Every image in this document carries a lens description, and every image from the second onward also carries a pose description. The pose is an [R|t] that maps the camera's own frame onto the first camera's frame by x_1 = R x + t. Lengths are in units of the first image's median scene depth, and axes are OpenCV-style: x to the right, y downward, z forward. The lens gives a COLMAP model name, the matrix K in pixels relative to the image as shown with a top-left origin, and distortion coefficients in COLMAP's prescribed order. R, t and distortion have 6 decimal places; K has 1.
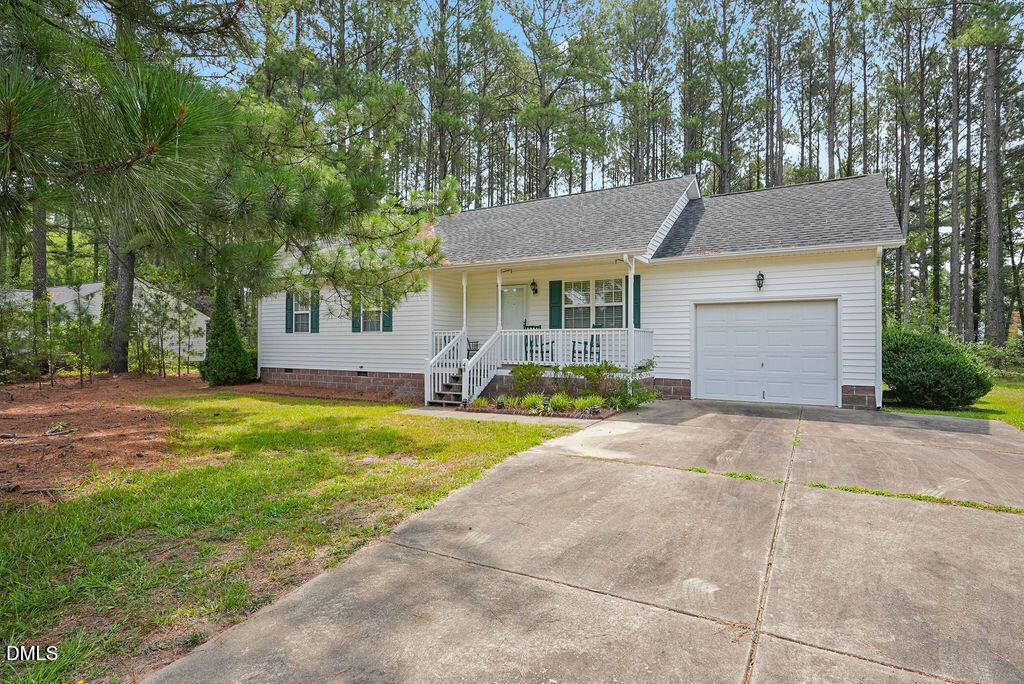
lens RADIAL K [[533.6, 0, 512.0], [0, 533.6, 342.0], [0, 0, 1]] dist [-0.001703, 0.000598]
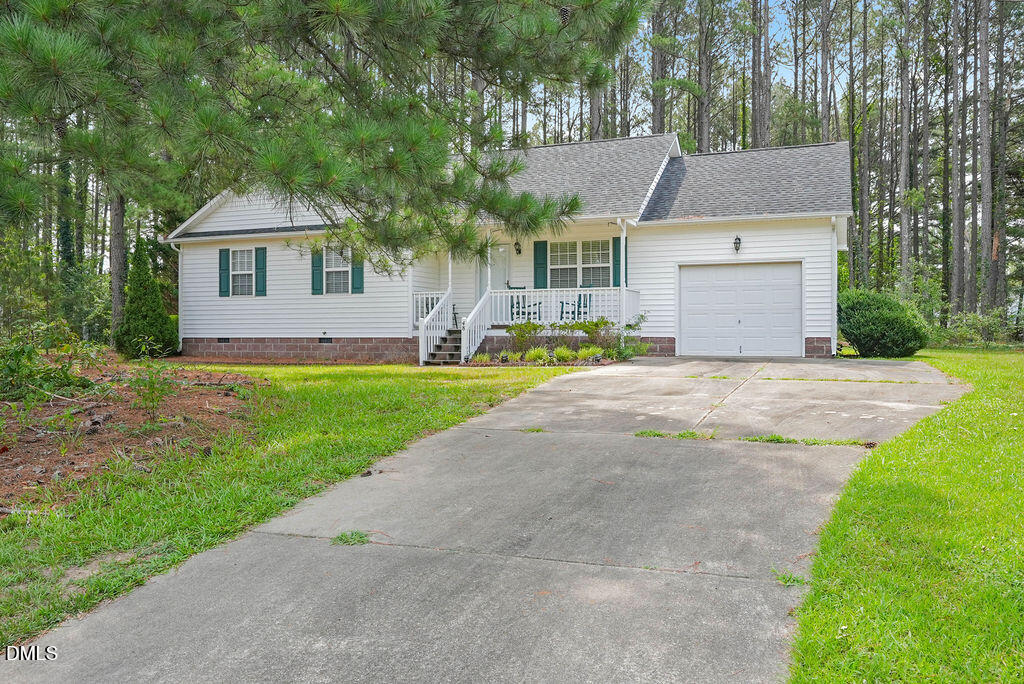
lens RADIAL K [[844.1, 0, 512.0], [0, 844.1, 342.0], [0, 0, 1]] dist [0.016349, -0.003342]
pose [[0.987045, -0.006714, 0.160305, -0.229933], [0.004538, 0.999893, 0.013934, 0.050813], [-0.160381, -0.013026, 0.986969, -0.544990]]
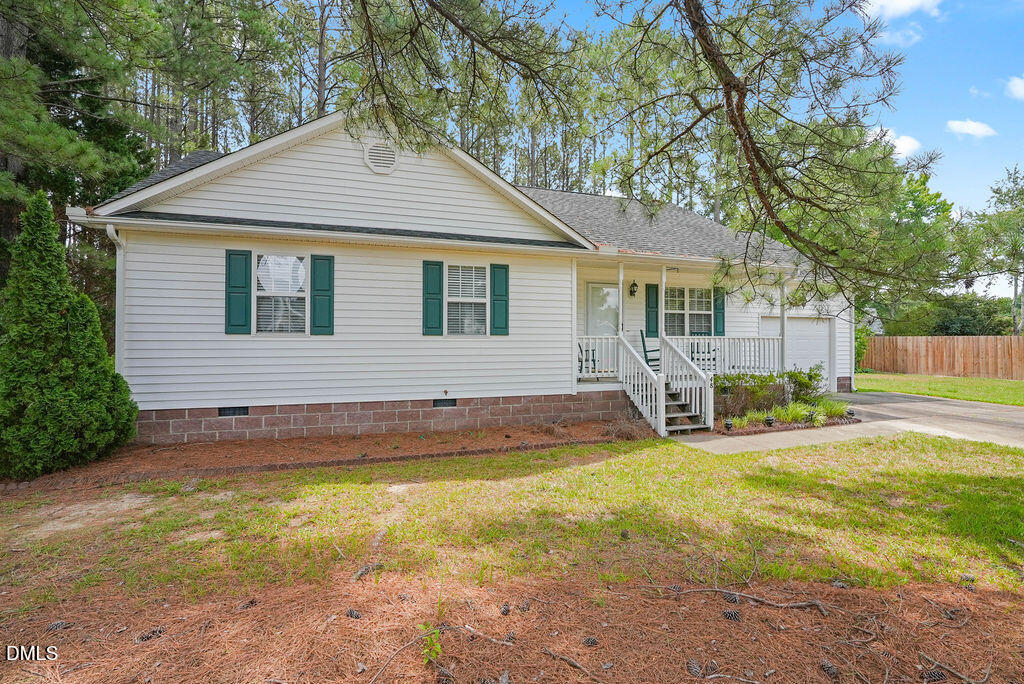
lens RADIAL K [[458.3, 0, 512.0], [0, 458.3, 342.0], [0, 0, 1]] dist [-0.003749, 0.000164]
pose [[0.650484, -0.002215, 0.759517, -0.736418], [-0.002840, 0.999982, 0.005348, -0.016247], [-0.759514, -0.005636, 0.650466, 0.693898]]
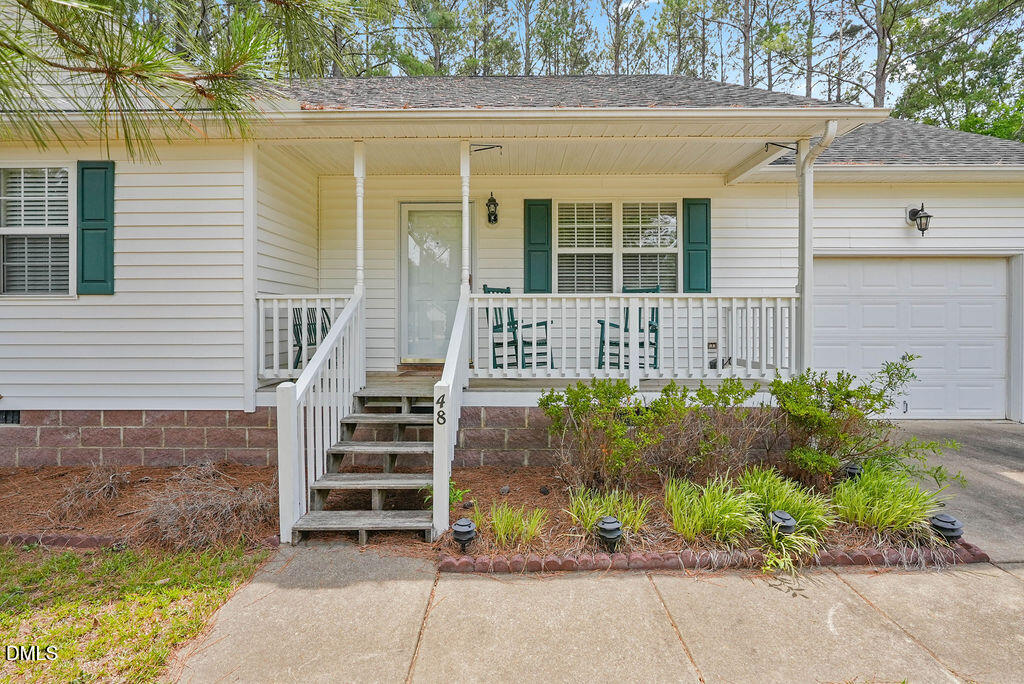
lens RADIAL K [[470.7, 0, 508.1], [0, 470.7, 316.3], [0, 0, 1]] dist [0.000607, 0.000109]
pose [[0.864941, -0.003795, 0.501859, -0.172932], [-0.000569, 0.999963, 0.008543, -0.009269], [-0.501873, -0.007675, 0.864907, 0.665185]]
